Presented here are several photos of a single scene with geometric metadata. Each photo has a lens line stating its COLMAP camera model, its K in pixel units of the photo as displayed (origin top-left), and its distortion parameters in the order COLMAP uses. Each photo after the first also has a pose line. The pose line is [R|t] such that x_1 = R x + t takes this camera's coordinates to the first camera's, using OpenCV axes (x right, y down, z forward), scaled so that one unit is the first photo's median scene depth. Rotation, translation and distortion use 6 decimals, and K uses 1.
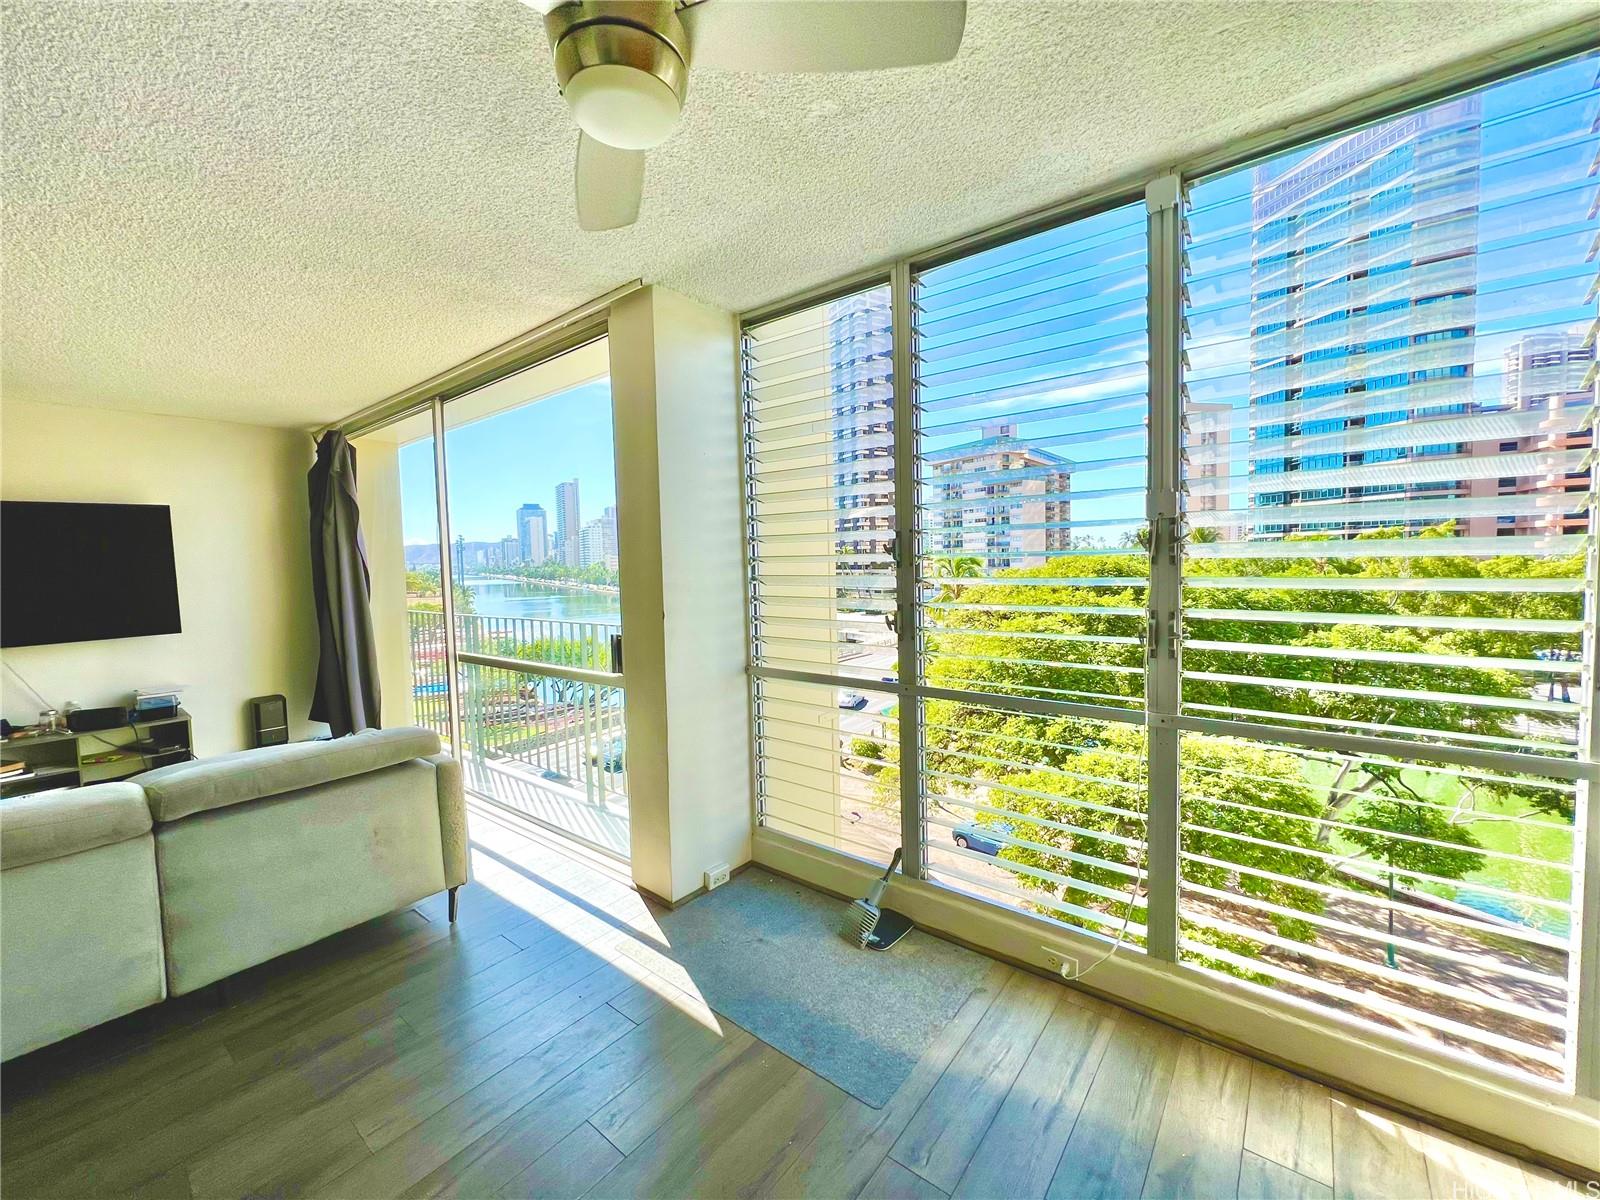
lens RADIAL K [[641.2, 0, 799.7], [0, 641.2, 595.5], [0, 0, 1]] dist [0.000311, 0.000654]
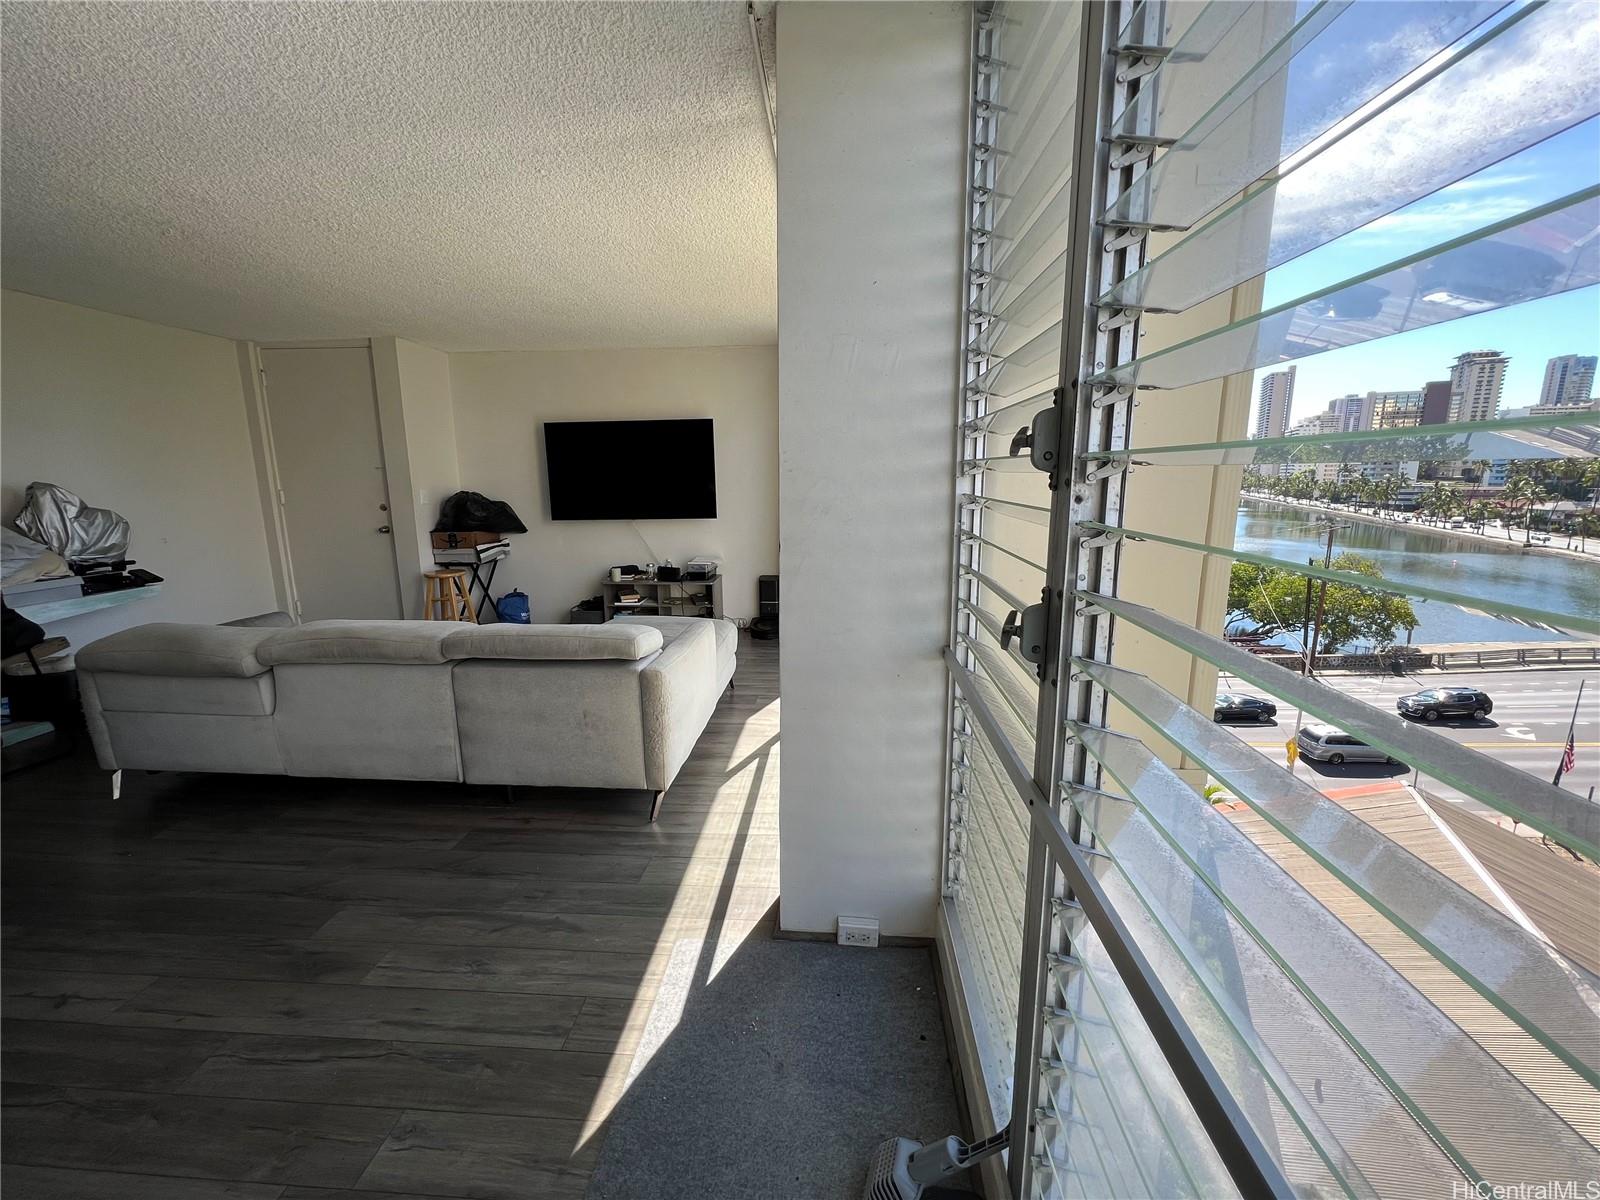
lens RADIAL K [[641.2, 0, 799.7], [0, 641.2, 595.5], [0, 0, 1]] dist [0.000311, 0.000654]
pose [[0.570074, 0.172364, -0.803310, 0.389271], [-0.055195, 0.983572, 0.171872, -0.038994], [0.819737, -0.053641, 0.570222, 0.683263]]
